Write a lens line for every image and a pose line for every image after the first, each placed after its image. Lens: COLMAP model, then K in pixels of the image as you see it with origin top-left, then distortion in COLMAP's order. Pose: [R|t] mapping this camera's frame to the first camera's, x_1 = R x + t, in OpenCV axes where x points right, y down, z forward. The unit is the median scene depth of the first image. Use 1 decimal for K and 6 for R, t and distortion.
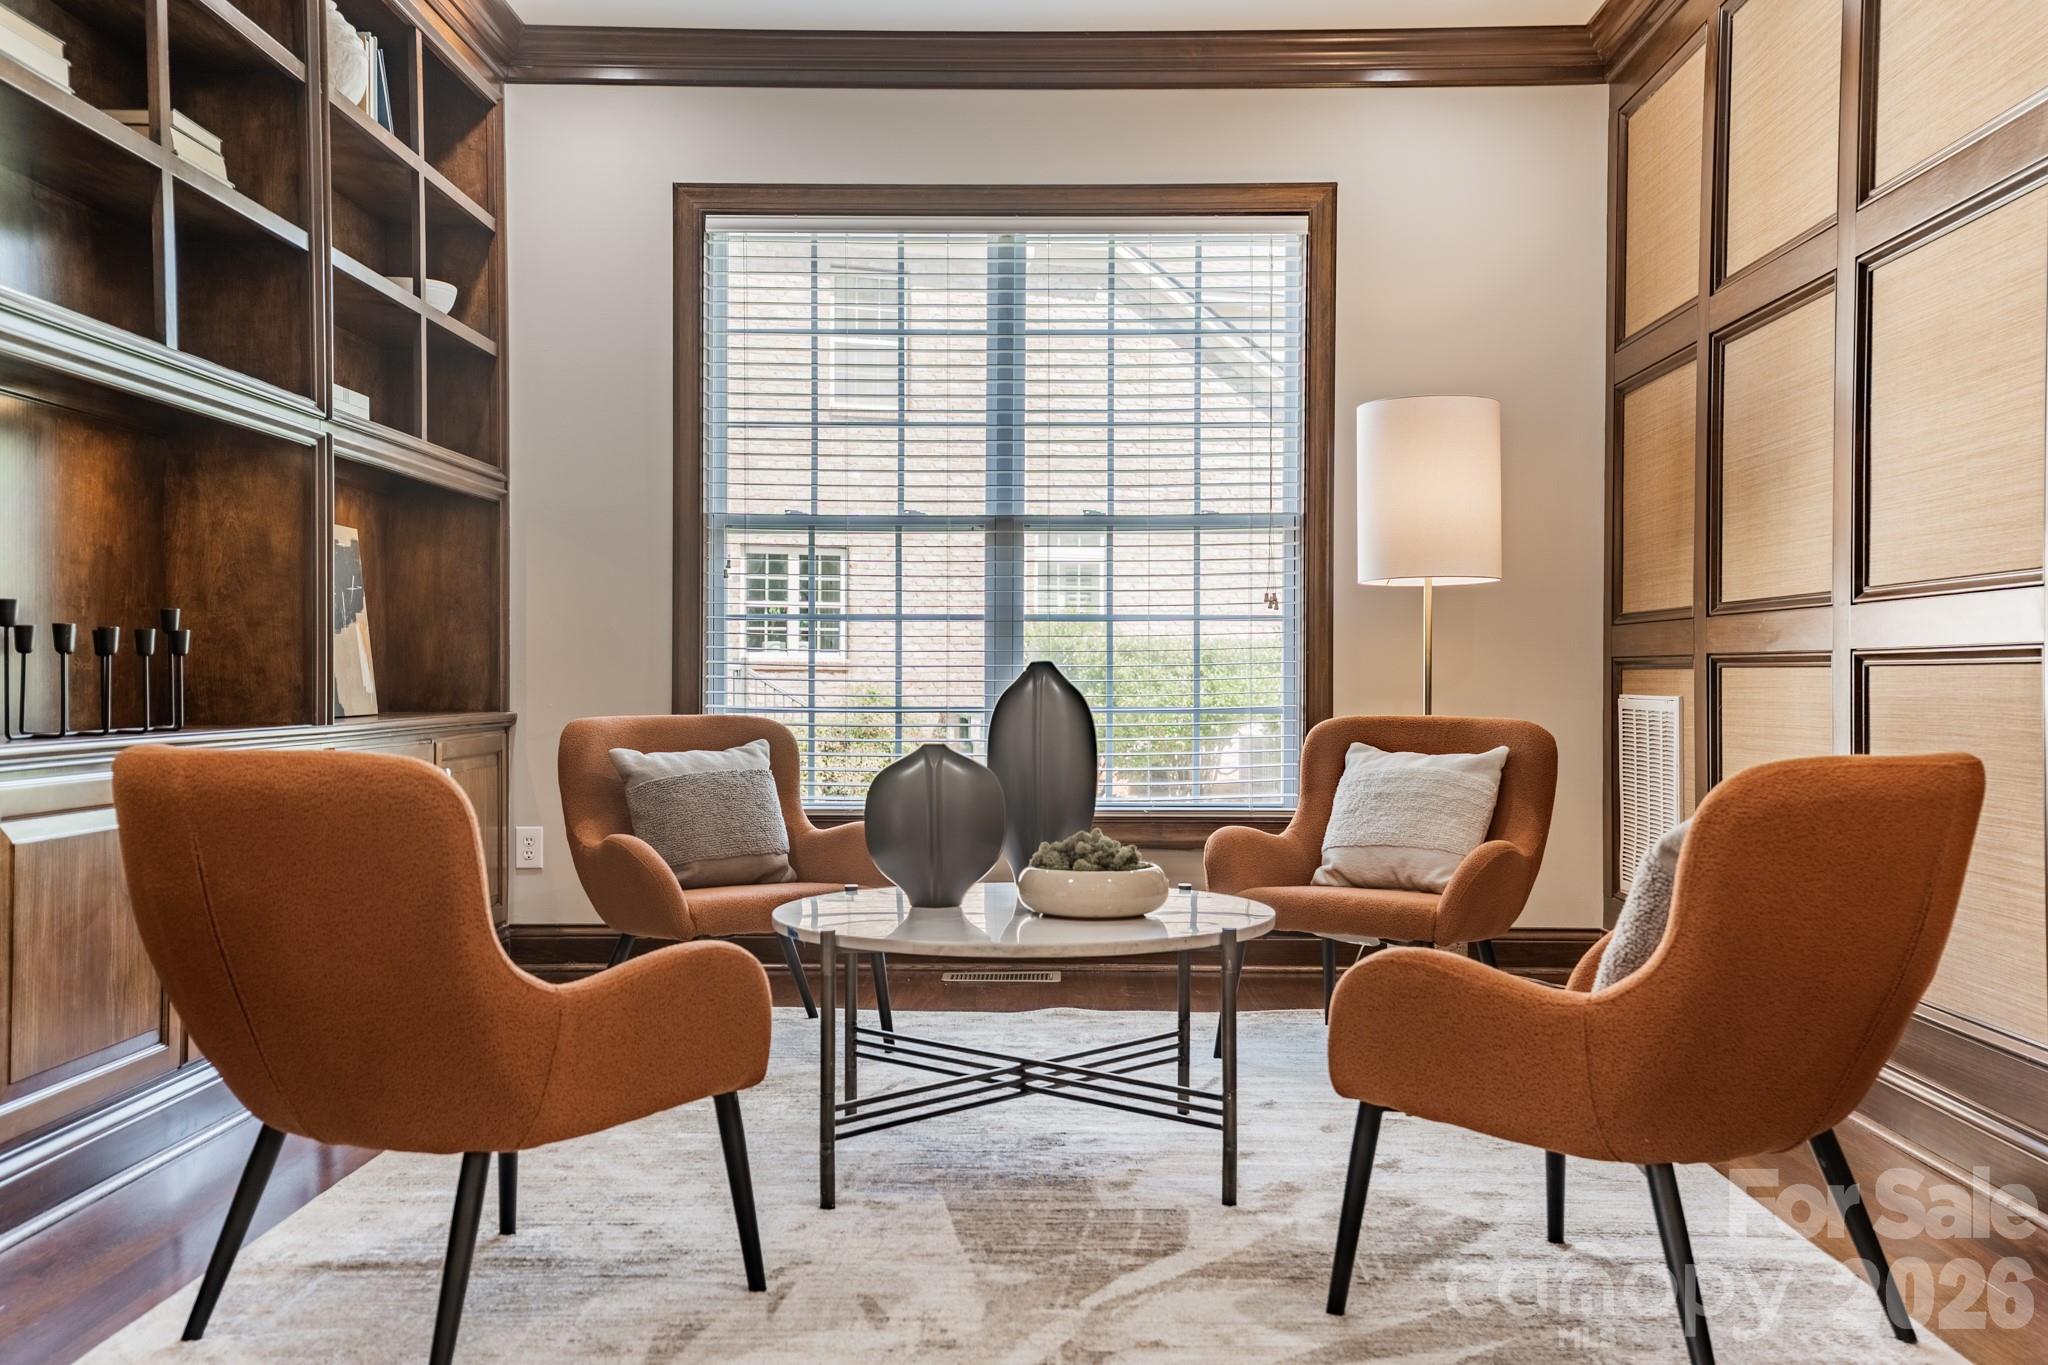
lens RADIAL K [[1977.4, 0, 1034.2], [0, 1977.4, 684.4], [0, 0, 1]] dist [0.116484, 0.019060]
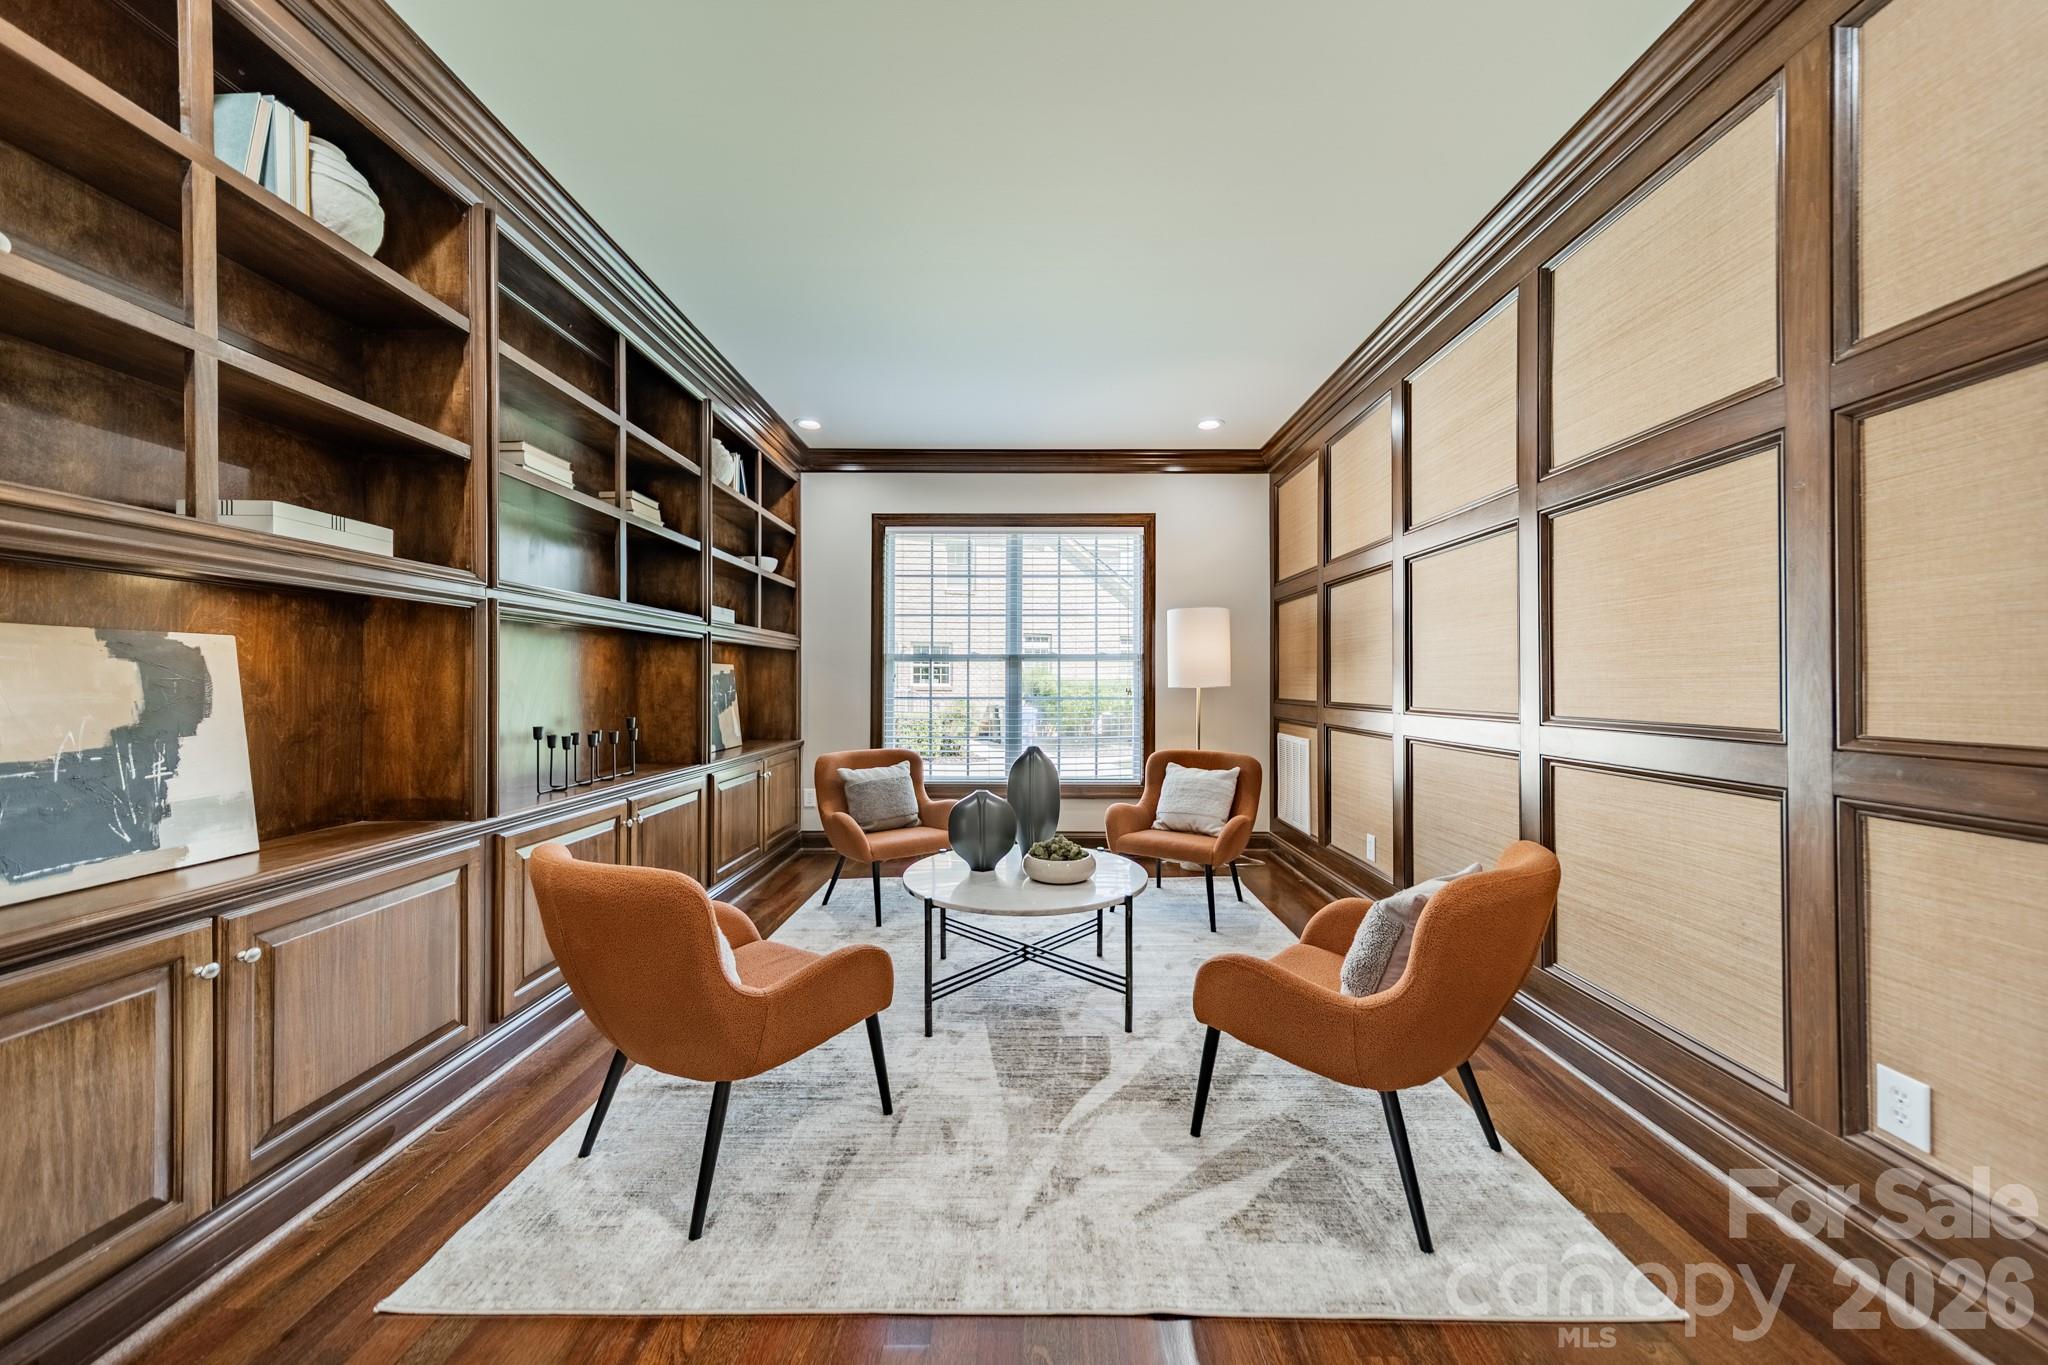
lens RADIAL K [[725.6, 0, 1028.9], [0, 725.6, 678.7], [0, 0, 1]] dist [-0.000005, 0.004709]
pose [[0.999956, -0.001481, 0.009305, -0.006298], [0.001553, 0.999969, -0.007726, -0.062497], [-0.009293, 0.007740, 0.999927, 0.186678]]
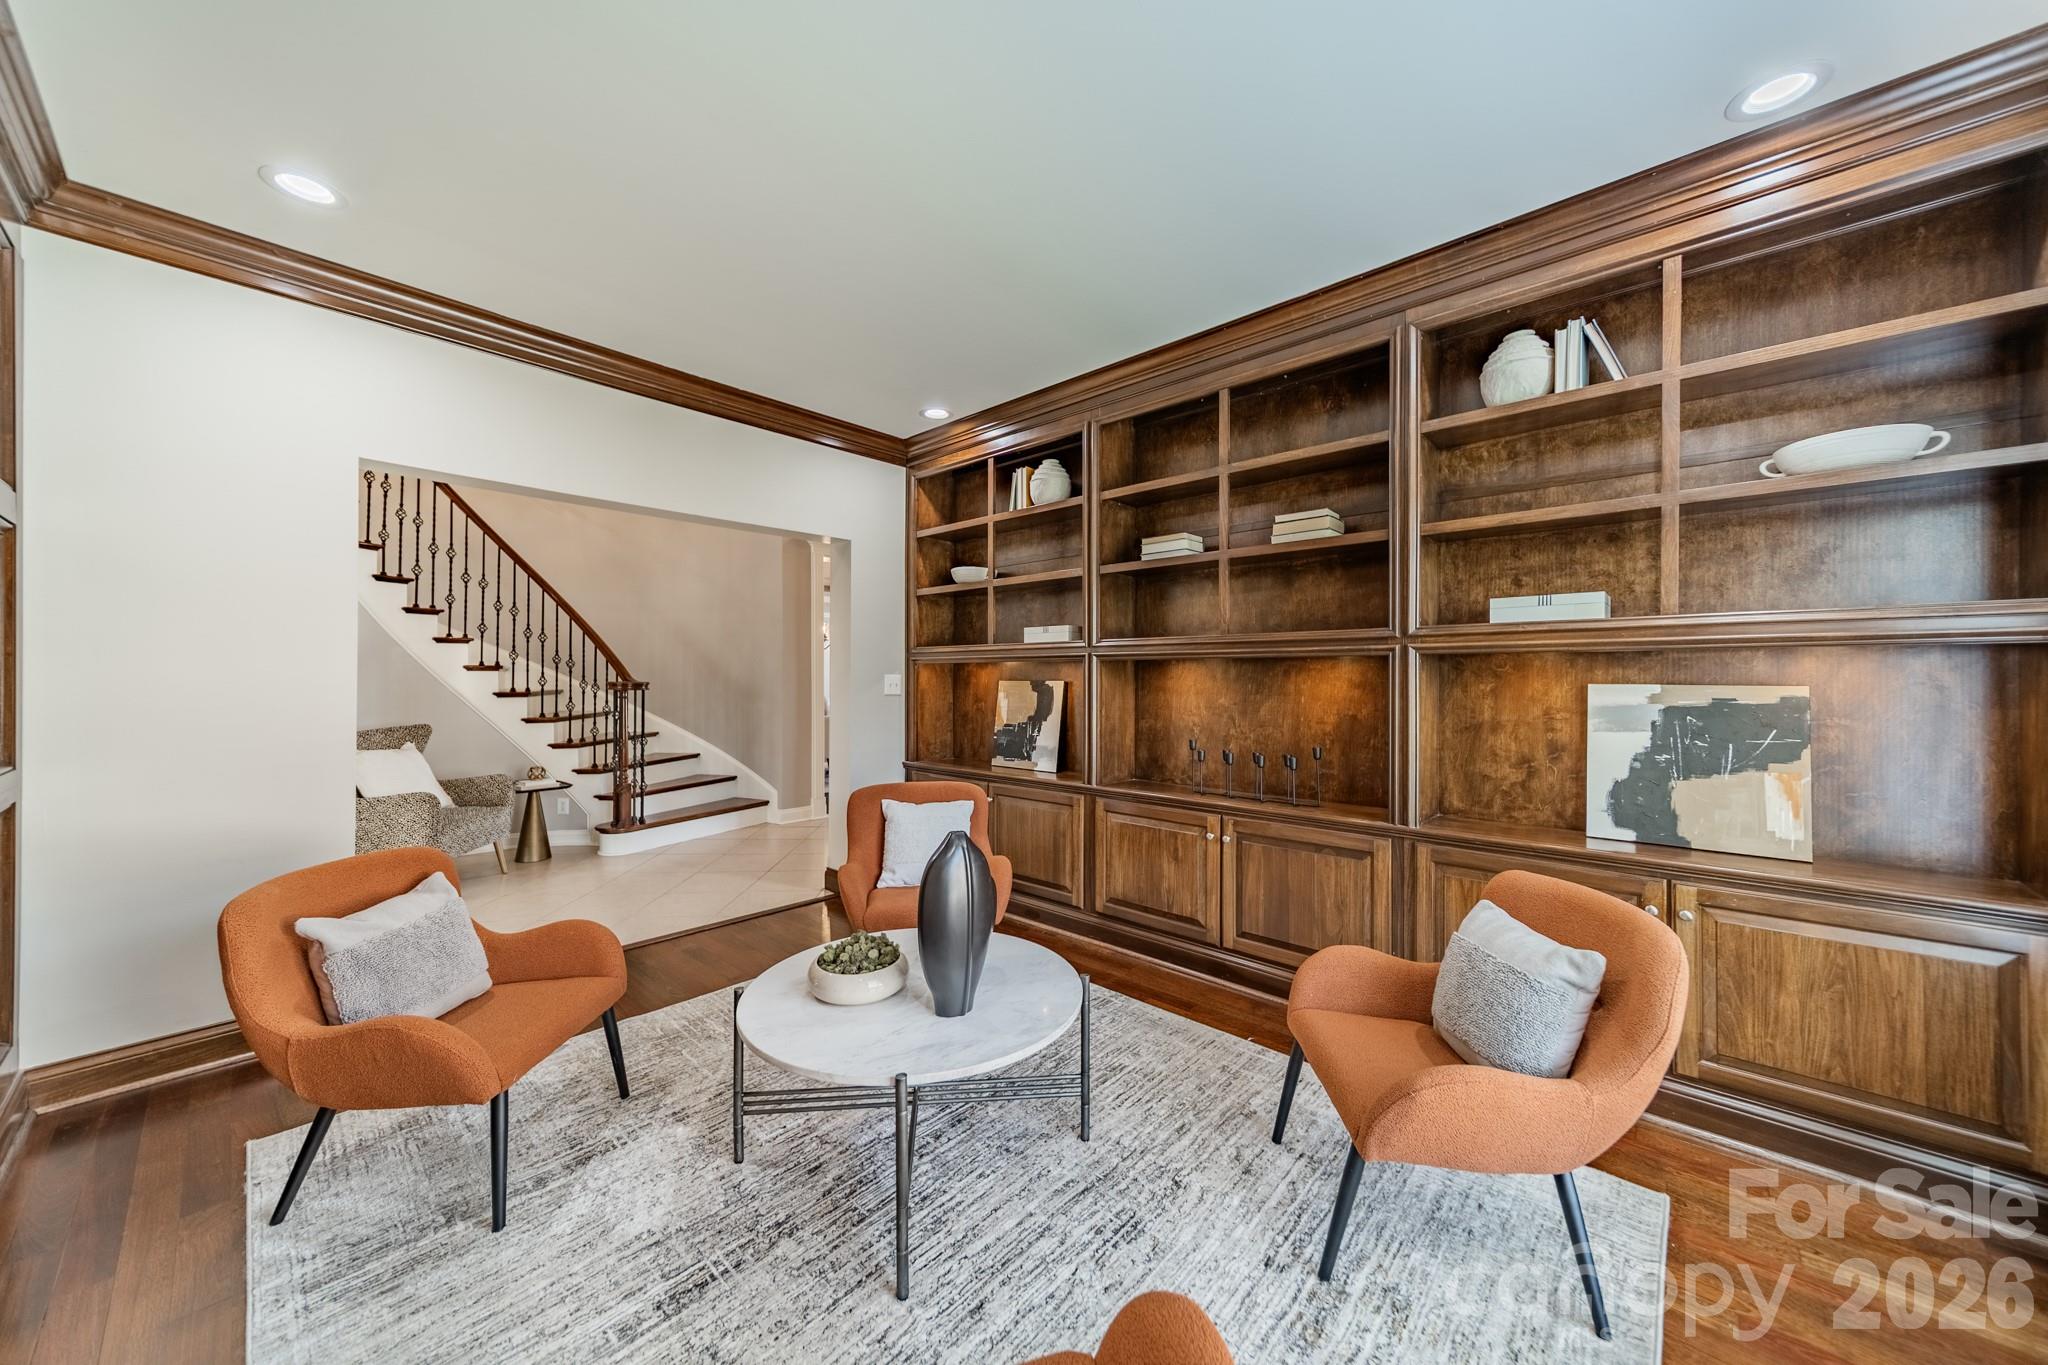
lens RADIAL K [[725.6, 0, 1028.9], [0, 725.6, 678.7], [0, 0, 1]] dist [-0.000005, 0.004709]
pose [[-0.666197, -0.002449, -0.745772, 0.268630], [-0.005493, 0.999984, 0.001623, -0.091444], [0.745755, 0.005178, -0.666200, 1.095821]]
